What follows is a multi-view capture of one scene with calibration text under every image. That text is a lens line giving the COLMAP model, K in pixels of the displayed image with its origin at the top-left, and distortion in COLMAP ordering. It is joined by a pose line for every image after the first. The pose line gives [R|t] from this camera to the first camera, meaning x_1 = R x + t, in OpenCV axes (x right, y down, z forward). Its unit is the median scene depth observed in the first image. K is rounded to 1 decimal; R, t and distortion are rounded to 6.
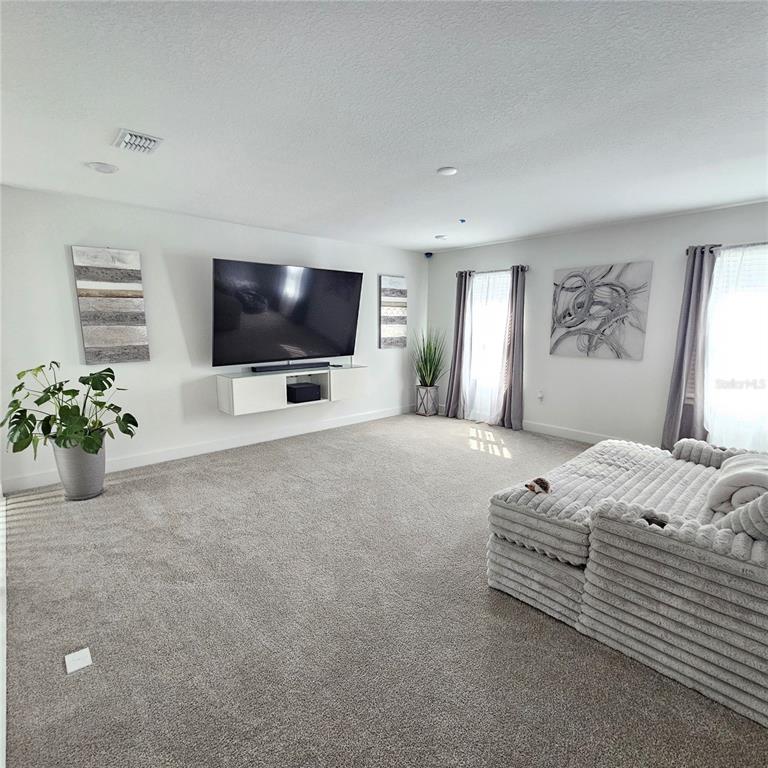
lens RADIAL K [[416.8, 0, 381.1], [0, 416.8, 387.0], [0, 0, 1]] dist [-0.003567, 0.000527]
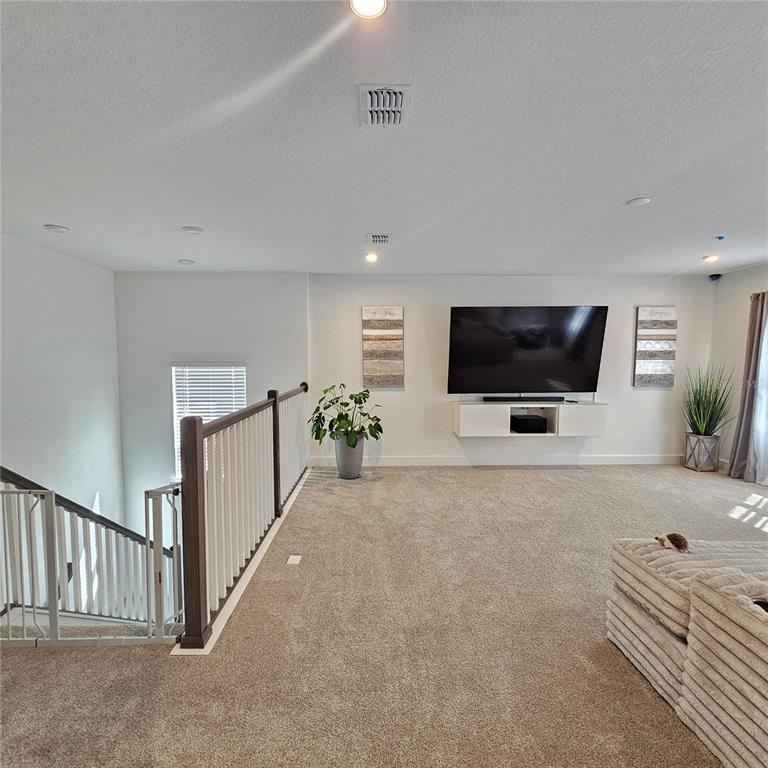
lens RADIAL K [[416.8, 0, 387.1], [0, 416.8, 386.2], [0, 0, 1]] dist [-0.003567, 0.000527]
pose [[0.766800, 0.041685, -0.640532, 0.257806], [-0.096698, 0.994003, -0.051072, 0.008231], [0.634561, 0.101100, 0.766232, -0.047084]]
